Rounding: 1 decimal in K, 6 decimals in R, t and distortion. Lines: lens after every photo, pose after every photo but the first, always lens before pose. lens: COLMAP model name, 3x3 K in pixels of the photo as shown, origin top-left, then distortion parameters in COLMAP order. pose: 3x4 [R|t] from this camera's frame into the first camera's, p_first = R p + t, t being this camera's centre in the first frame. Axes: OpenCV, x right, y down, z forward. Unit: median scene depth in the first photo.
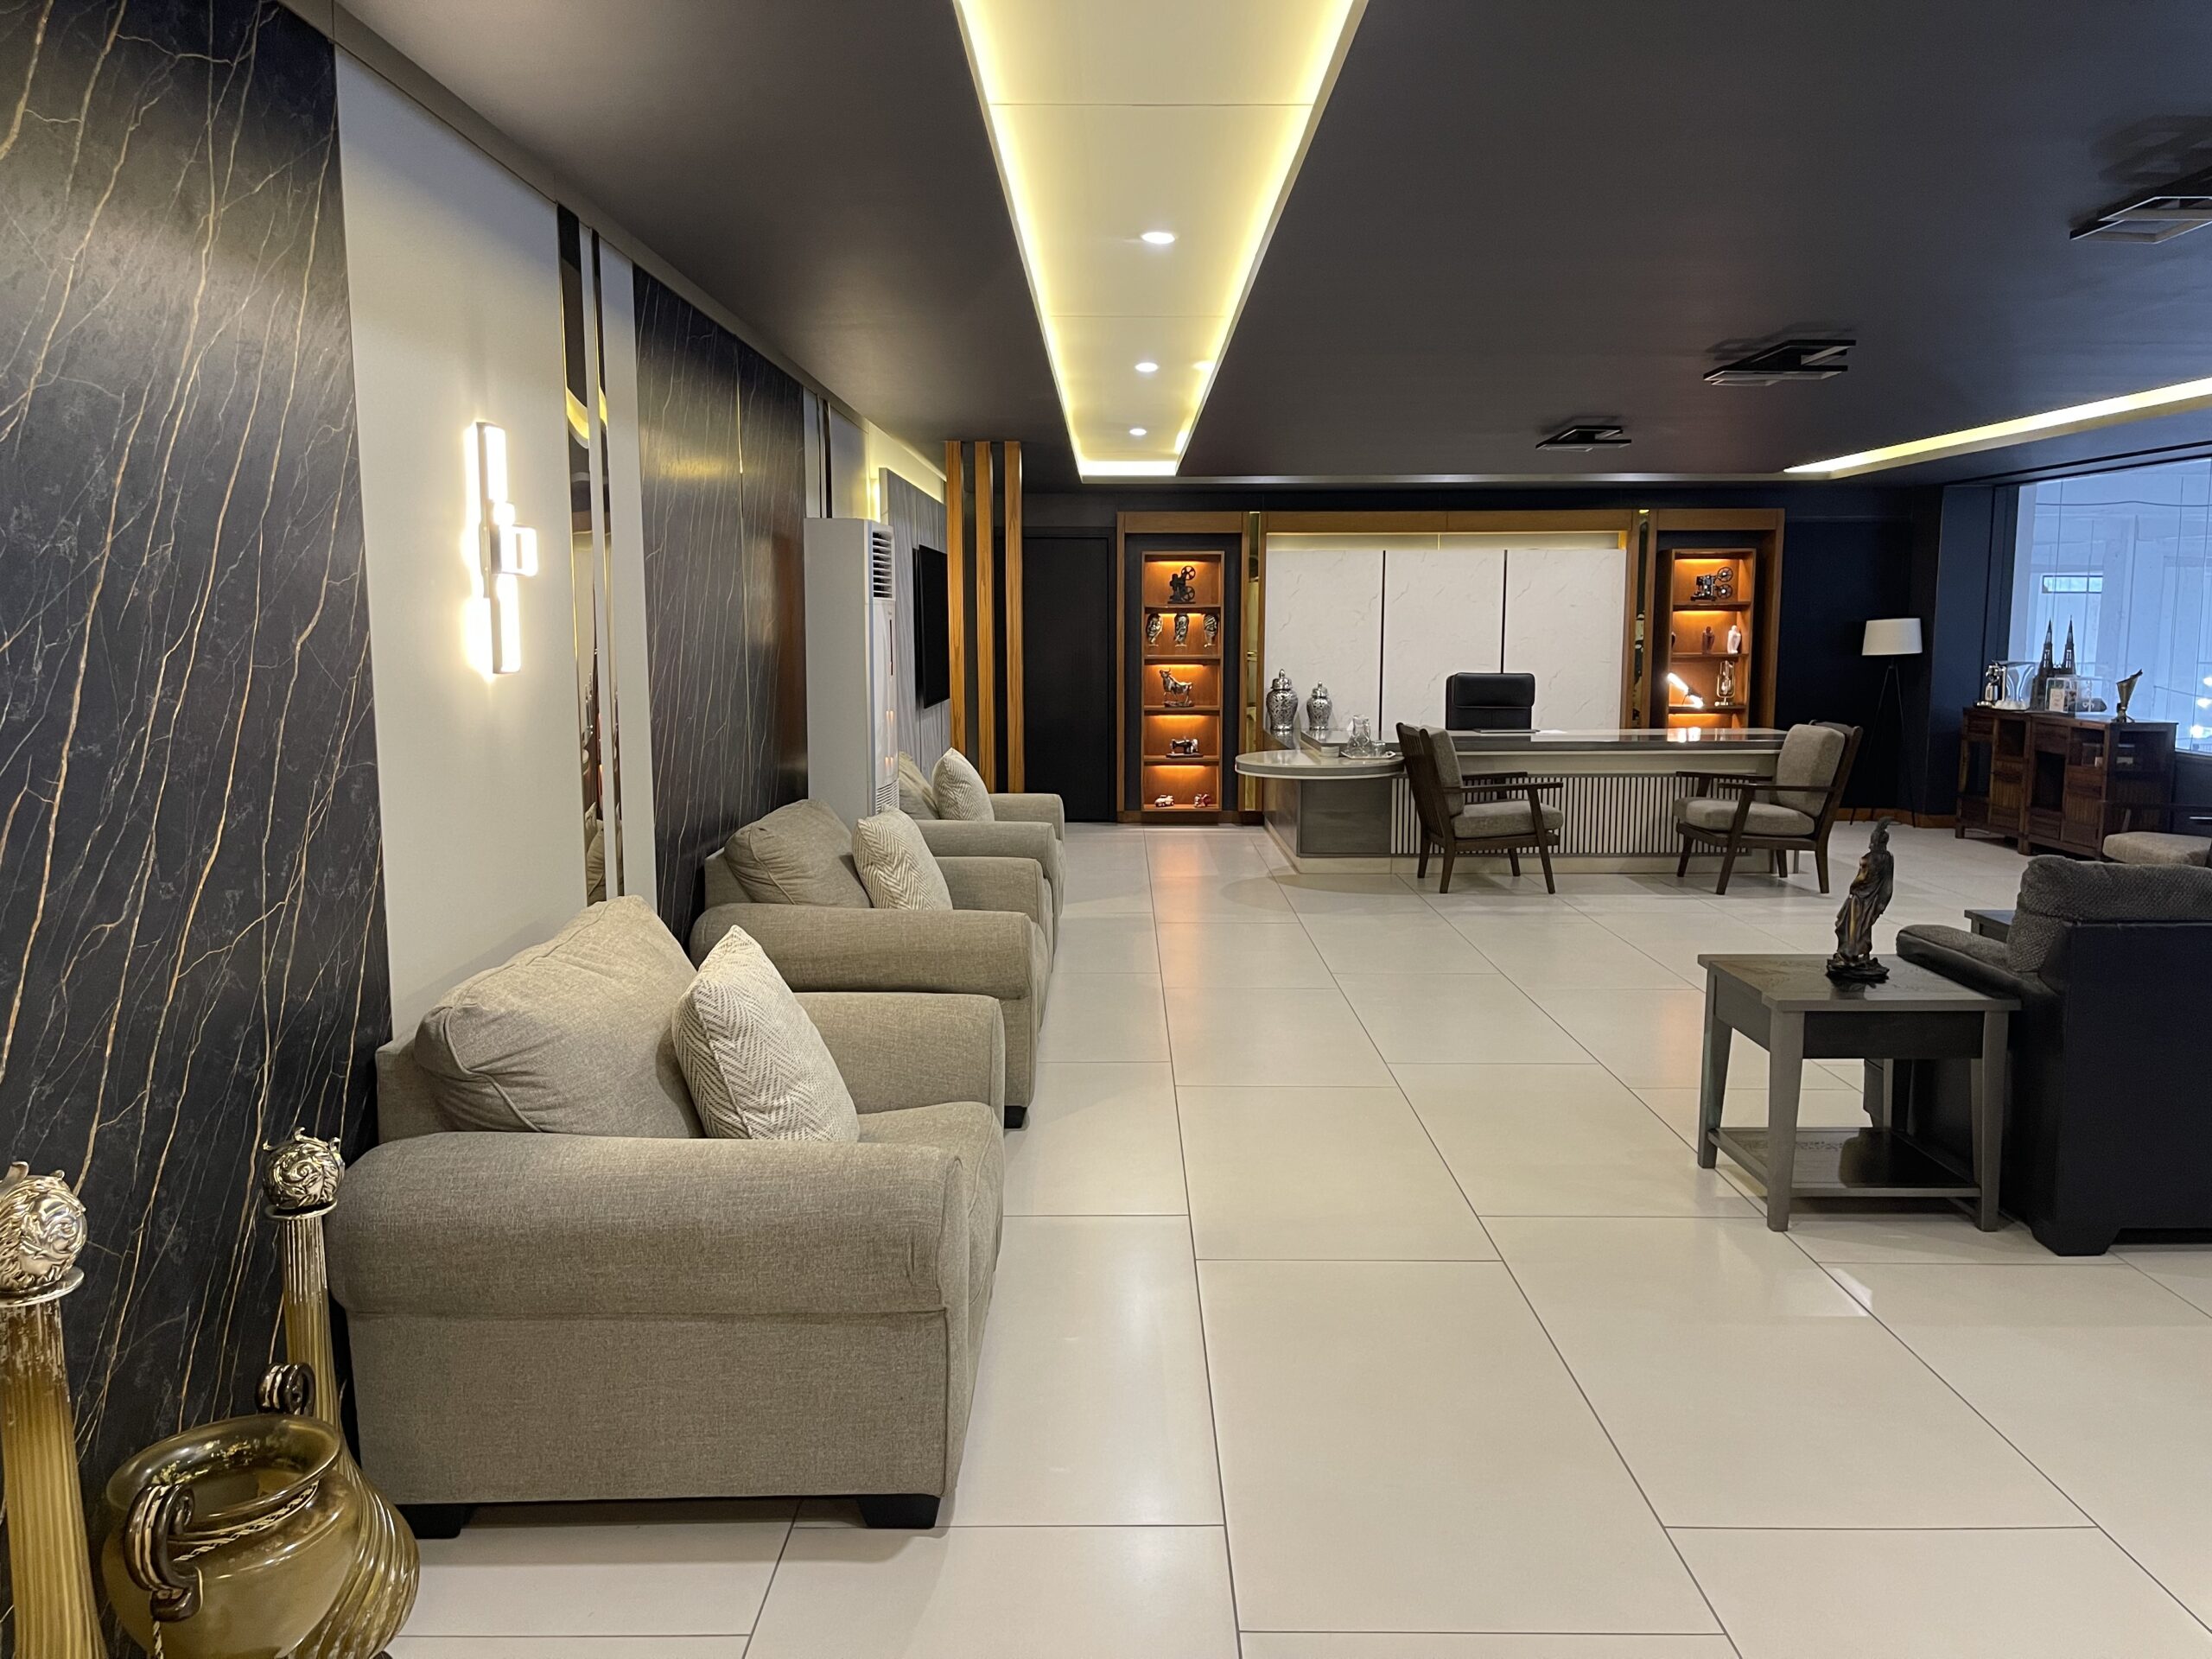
lens RADIAL K [[1662.2, 0, 1108.3], [0, 1662.2, 838.3], [0, 0, 1]] dist [0.080900, -0.098765]
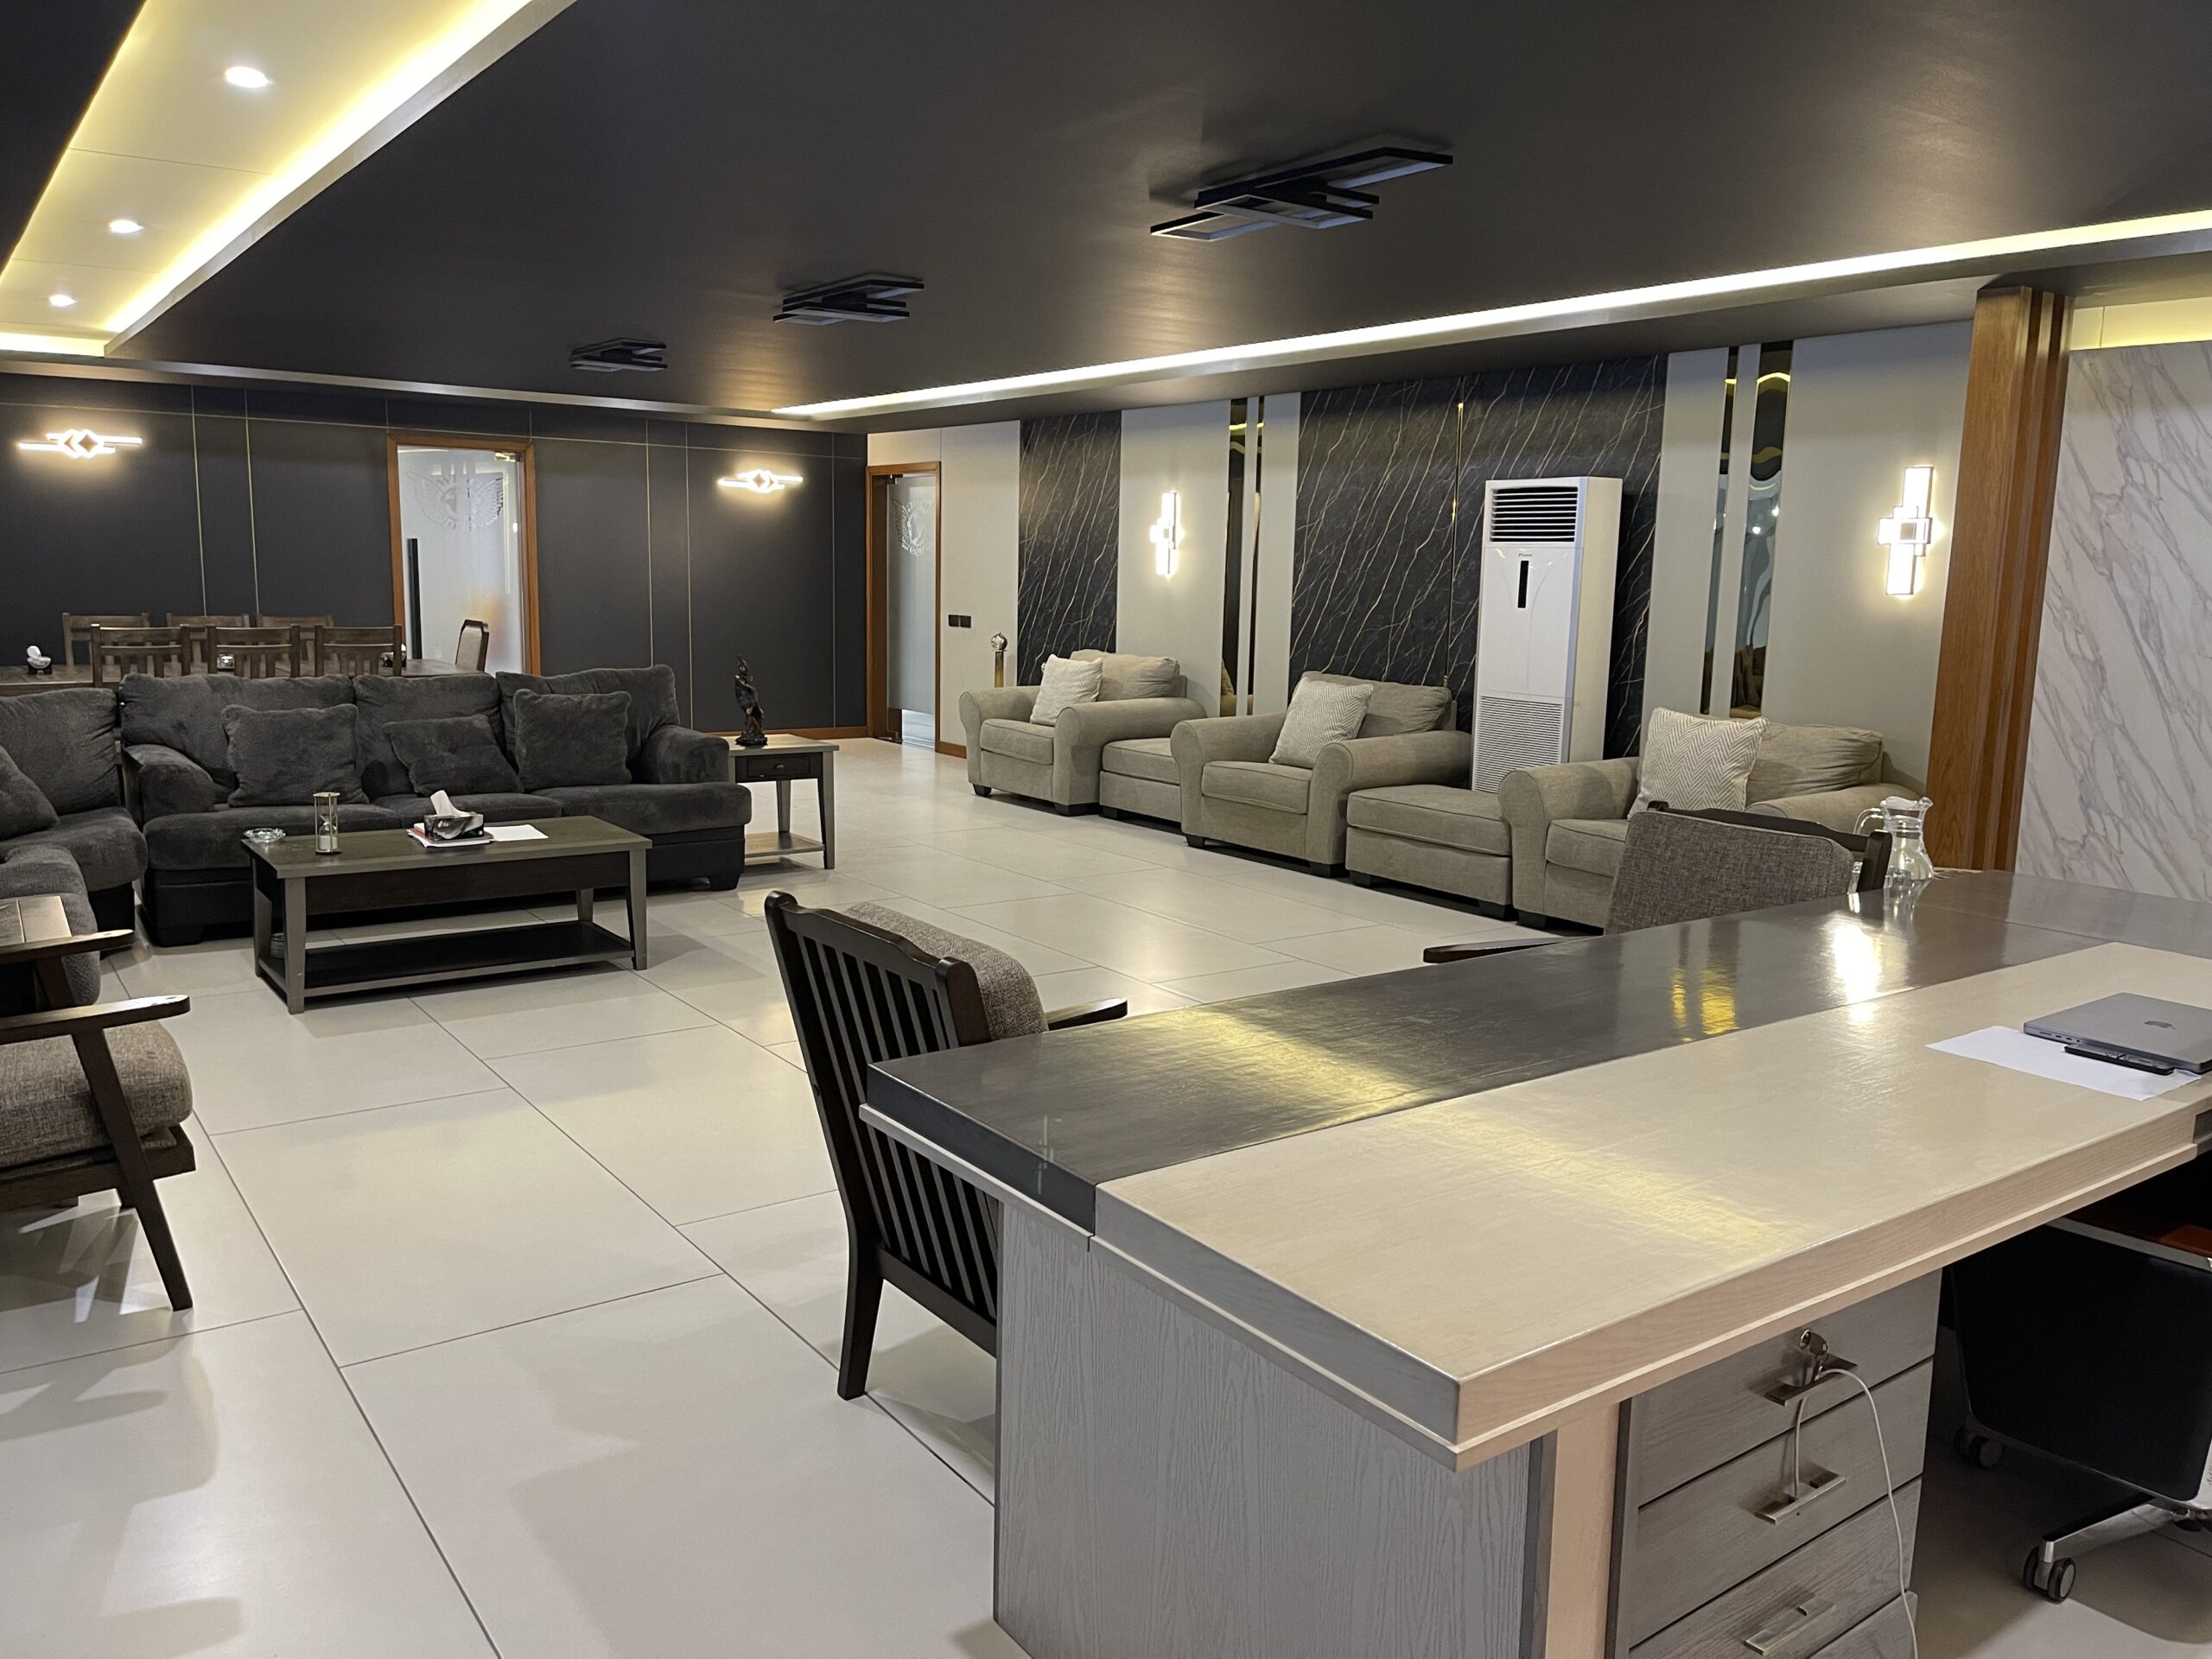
lens RADIAL K [[1662.2, 0, 1108.5], [0, 1662.2, 824.6], [0, 0, 1]] dist [0.080900, -0.098765]
pose [[-0.805740, 0.077019, -0.587241, 0.438294], [-0.097734, 0.960626, 0.260088, -0.124129], [0.584150, 0.266956, -0.766487, 0.960612]]
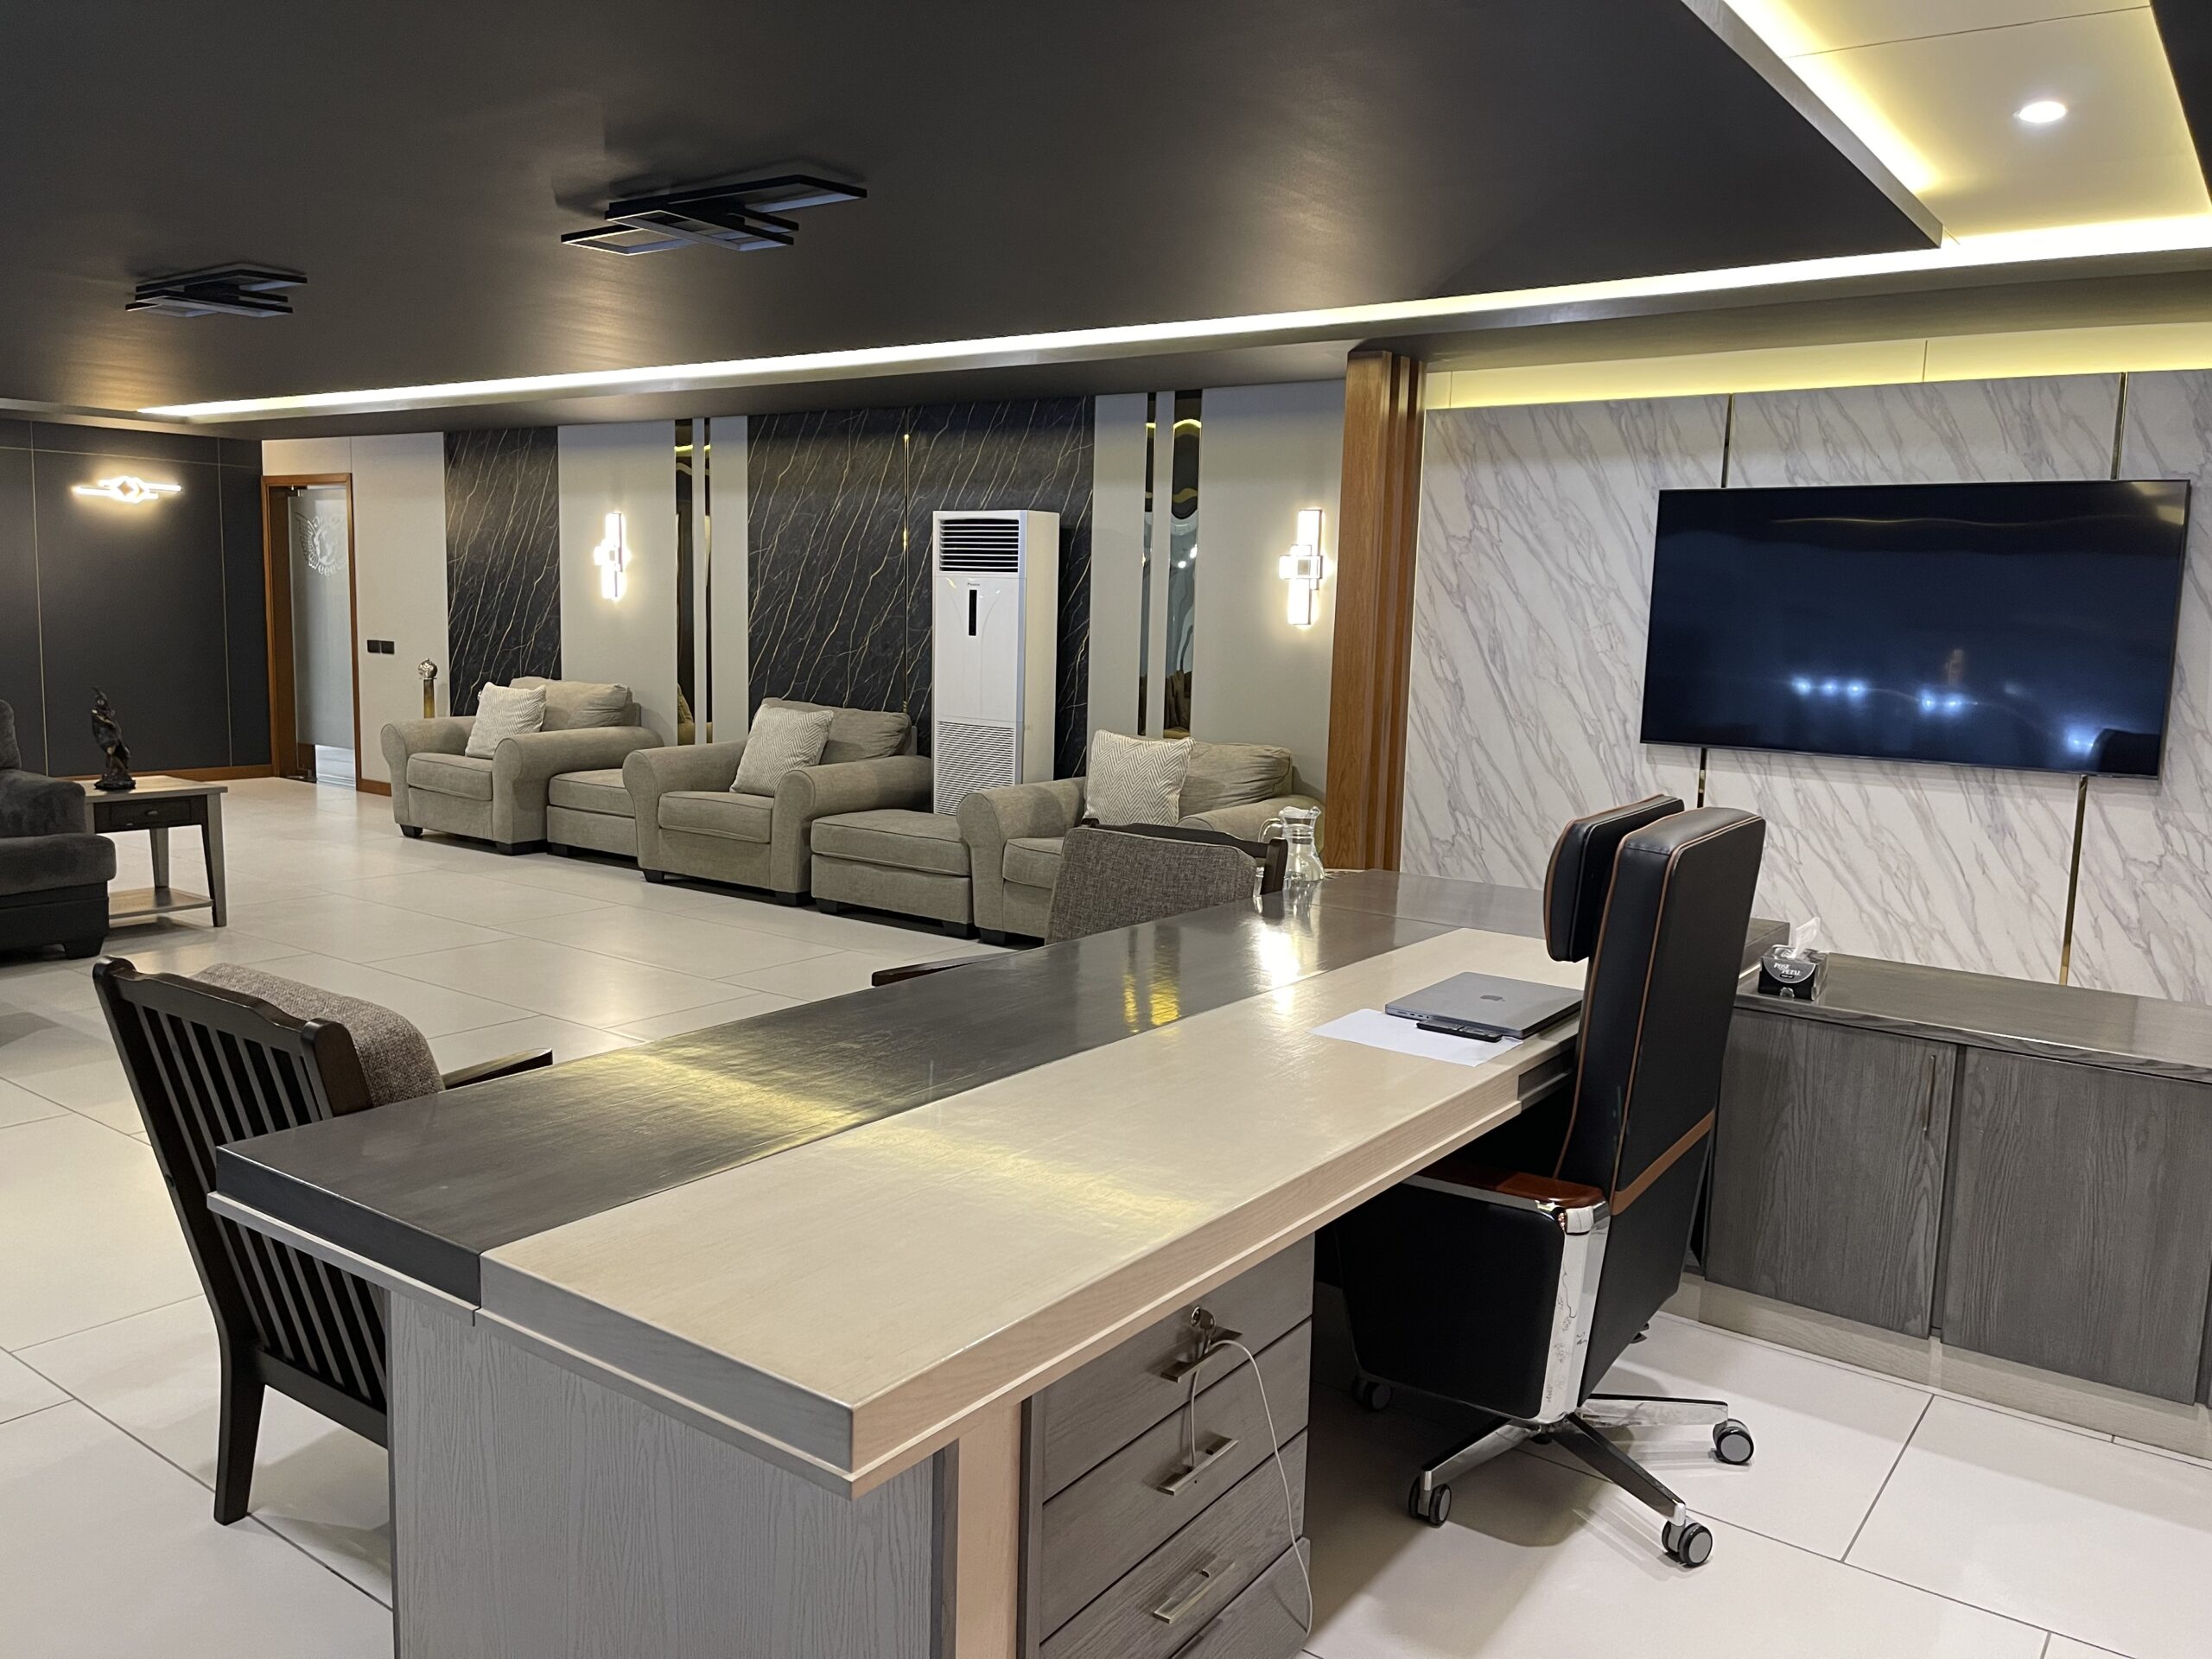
lens RADIAL K [[1662.2, 0, 1115.4], [0, 1662.2, 822.2], [0, 0, 1]] dist [0.080900, -0.098765]
pose [[-0.583643, 0.091872, -0.806796, 0.432138], [-0.133670, 0.969154, 0.207058, -0.124785], [0.800933, 0.228693, -0.553359, 0.965620]]
